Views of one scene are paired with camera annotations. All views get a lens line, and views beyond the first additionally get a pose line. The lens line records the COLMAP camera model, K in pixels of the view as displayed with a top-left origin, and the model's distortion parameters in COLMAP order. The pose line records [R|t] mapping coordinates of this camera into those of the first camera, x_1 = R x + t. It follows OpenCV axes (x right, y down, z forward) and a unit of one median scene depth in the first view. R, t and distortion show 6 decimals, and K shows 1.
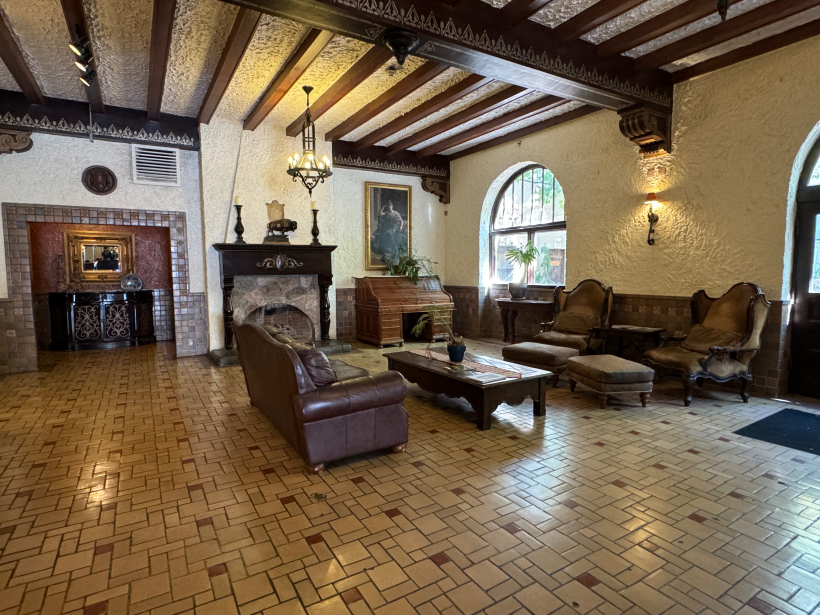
lens RADIAL K [[453.3, 0, 410.0], [0, 453.3, 307.5], [0, 0, 1]] dist [-0.003049, -0.001144]
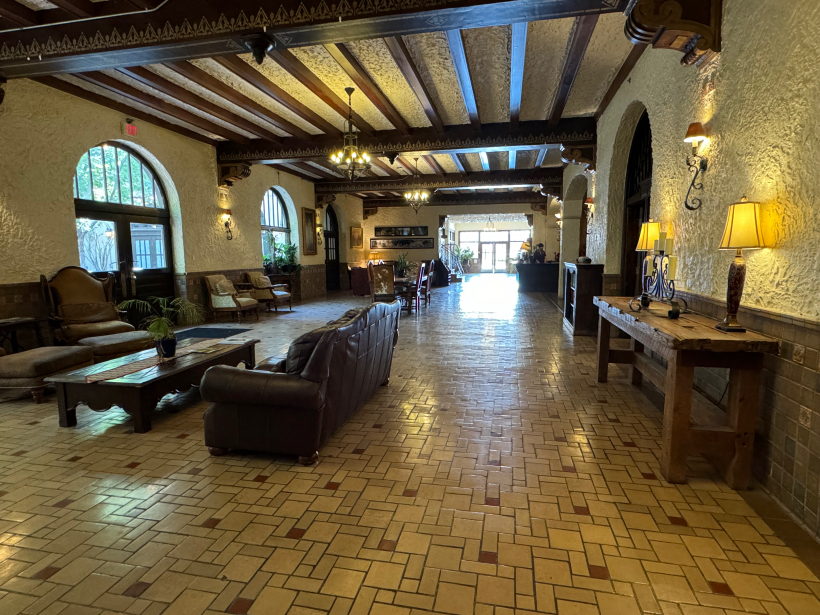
lens RADIAL K [[453.3, 0, 410.0], [0, 453.3, 307.5], [0, 0, 1]] dist [-0.003049, -0.001144]
pose [[-0.723836, -0.067377, 0.686674, -1.014198], [0.073936, 0.981916, 0.174284, -0.112549], [-0.685999, 0.176924, -0.705764, 1.532346]]
